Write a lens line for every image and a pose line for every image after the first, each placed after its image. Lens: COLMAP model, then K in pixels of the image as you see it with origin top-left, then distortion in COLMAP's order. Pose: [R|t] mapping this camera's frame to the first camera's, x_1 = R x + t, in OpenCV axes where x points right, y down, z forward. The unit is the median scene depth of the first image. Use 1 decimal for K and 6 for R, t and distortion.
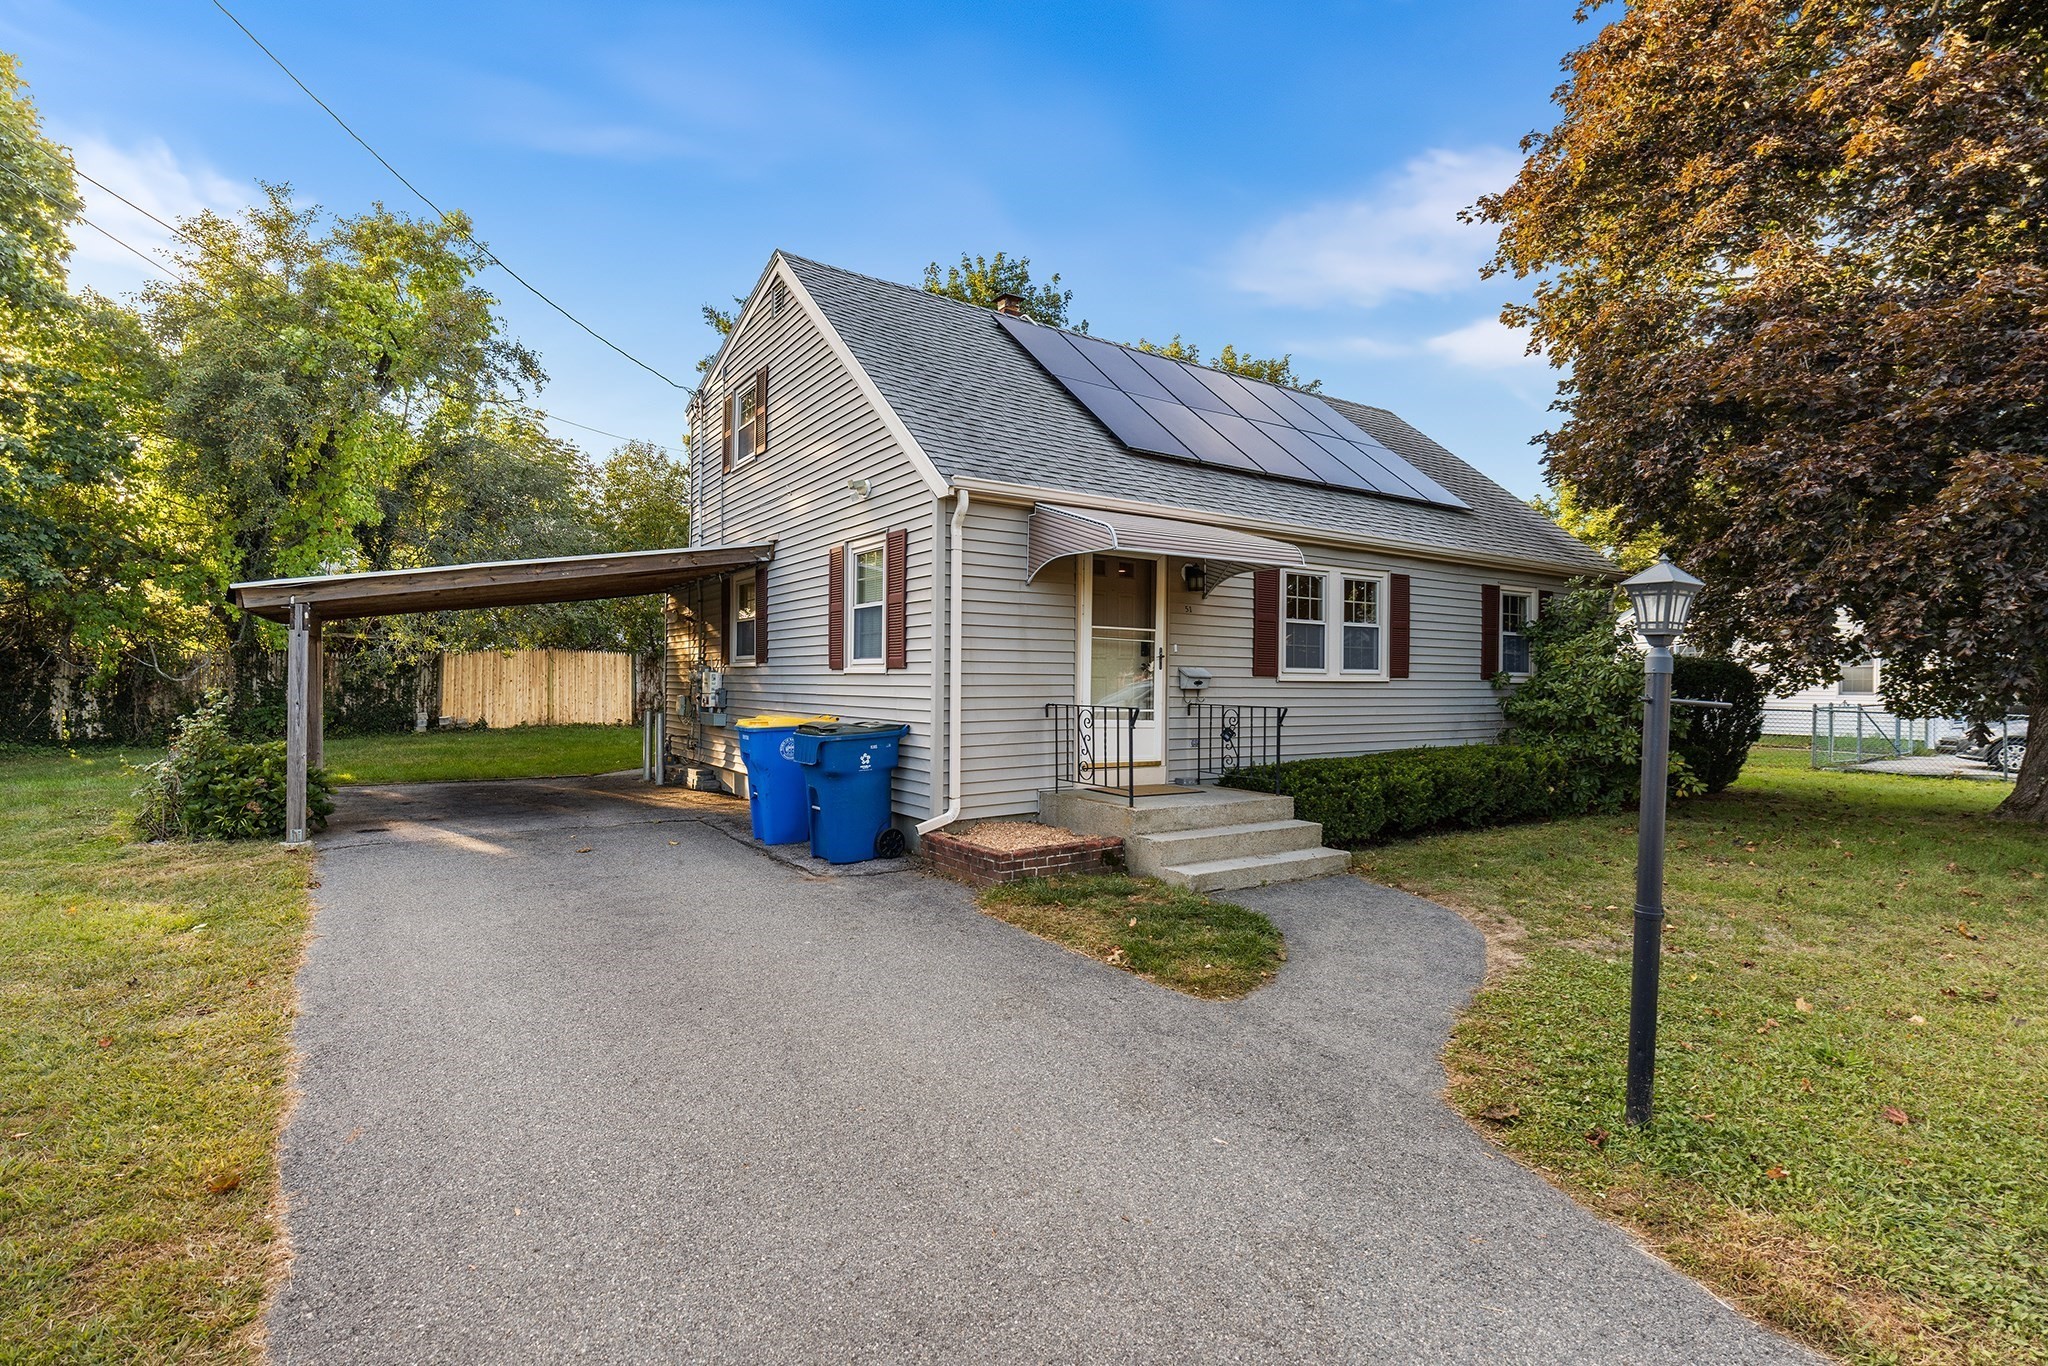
lens RADIAL K [[959.7, 0, 1020.6], [0, 959.7, 677.9], [0, 0, 1]] dist [0.009670, 0.000659]
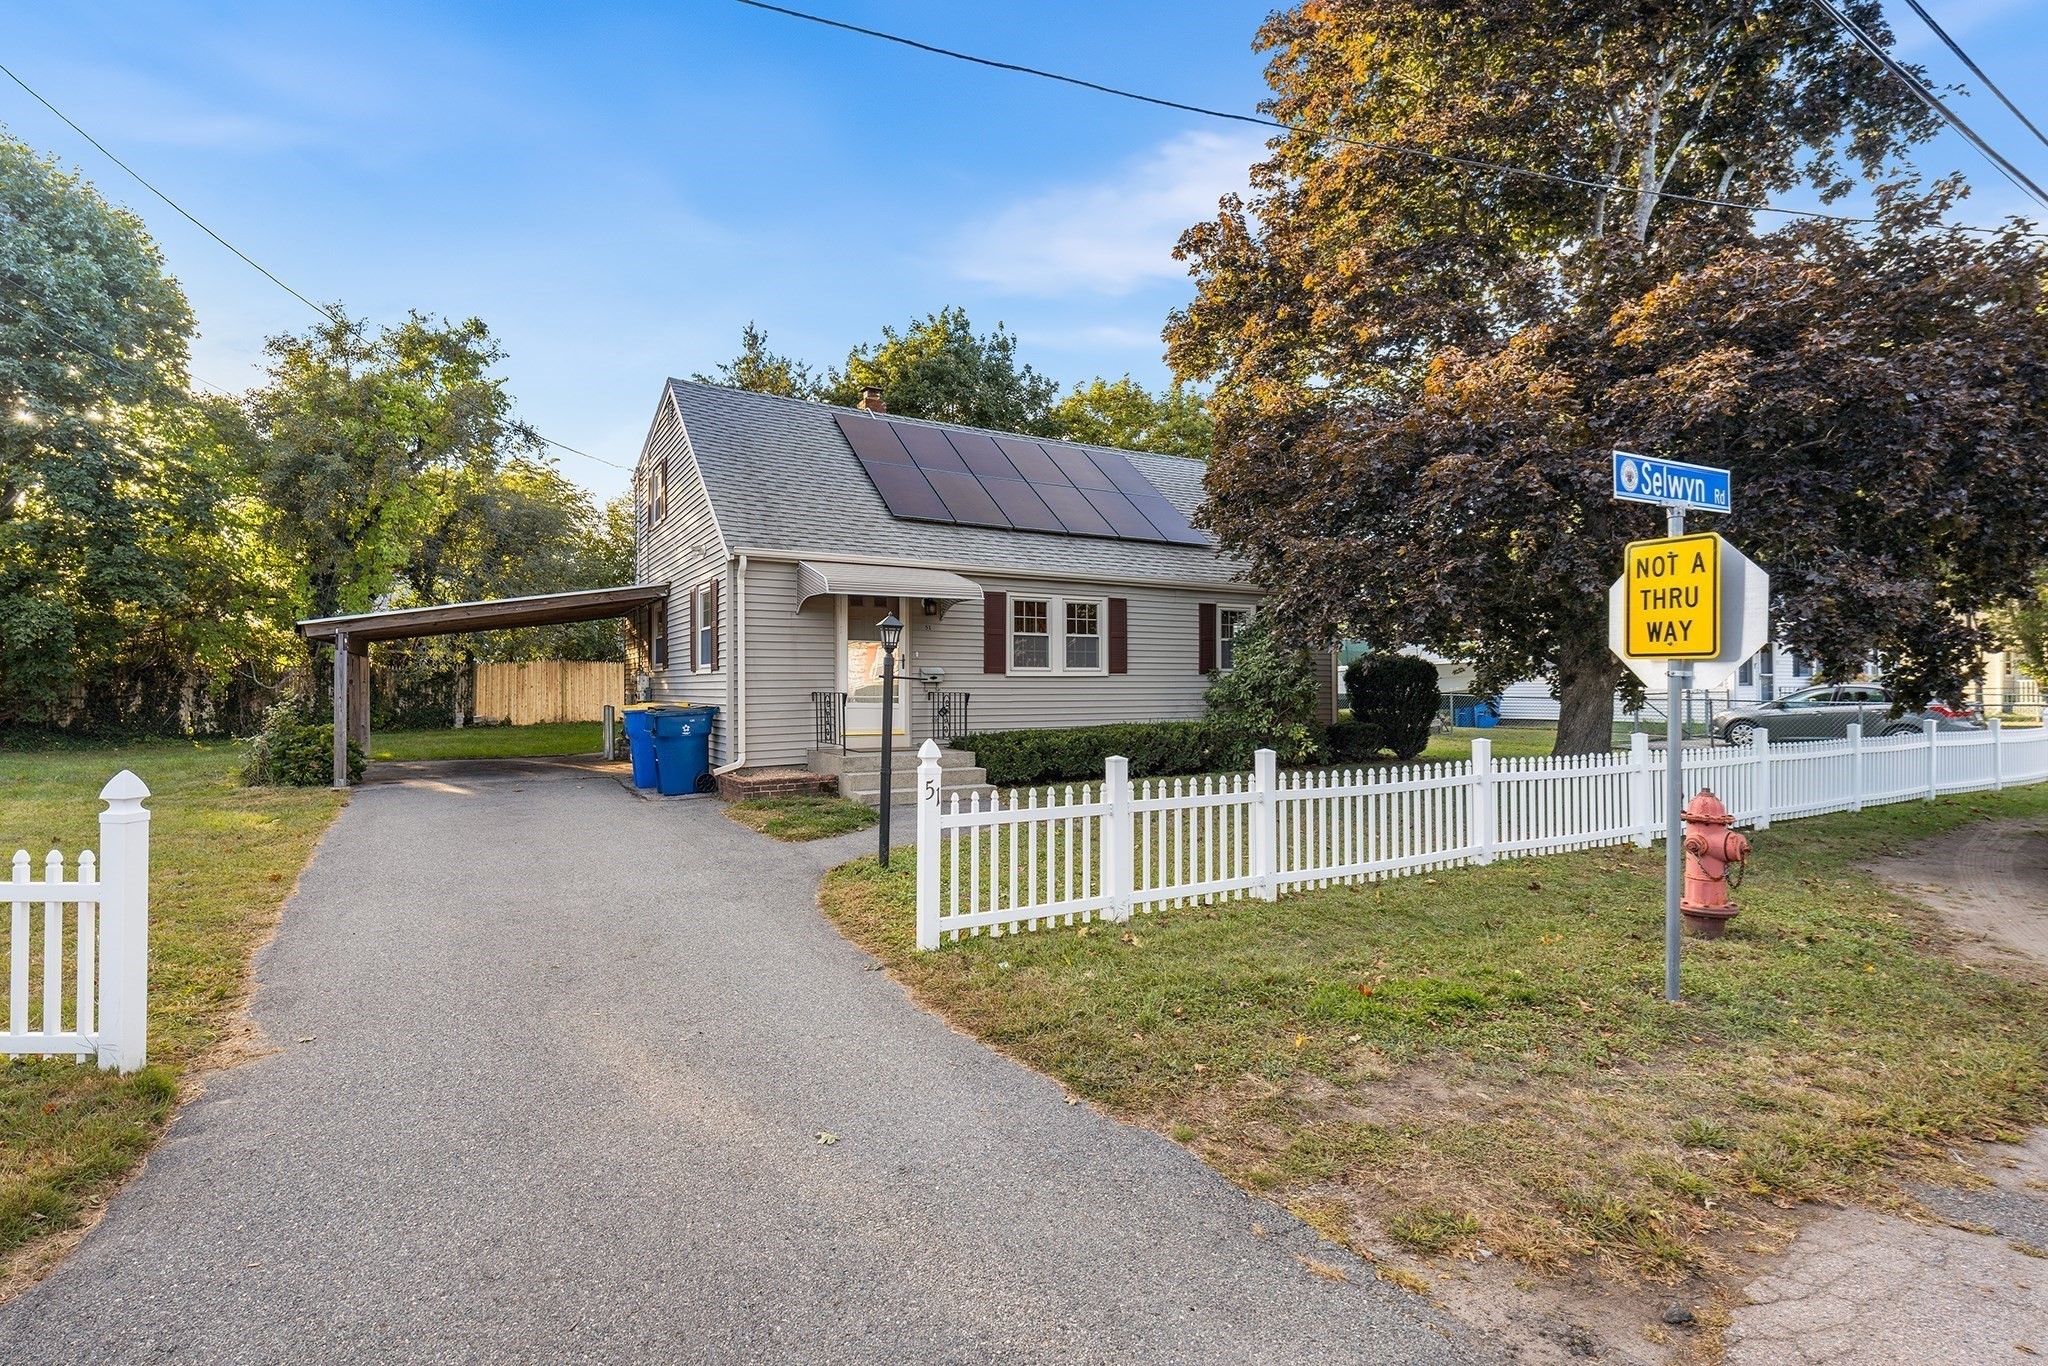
lens RADIAL K [[959.7, 0, 1030.7], [0, 959.7, 685.7], [0, 0, 1]] dist [0.009670, 0.000659]
pose [[0.998352, -0.011563, -0.056209, 0.341440], [0.011699, 0.999929, 0.002097, 0.013005], [0.056181, -0.002751, 0.998417, -0.370426]]
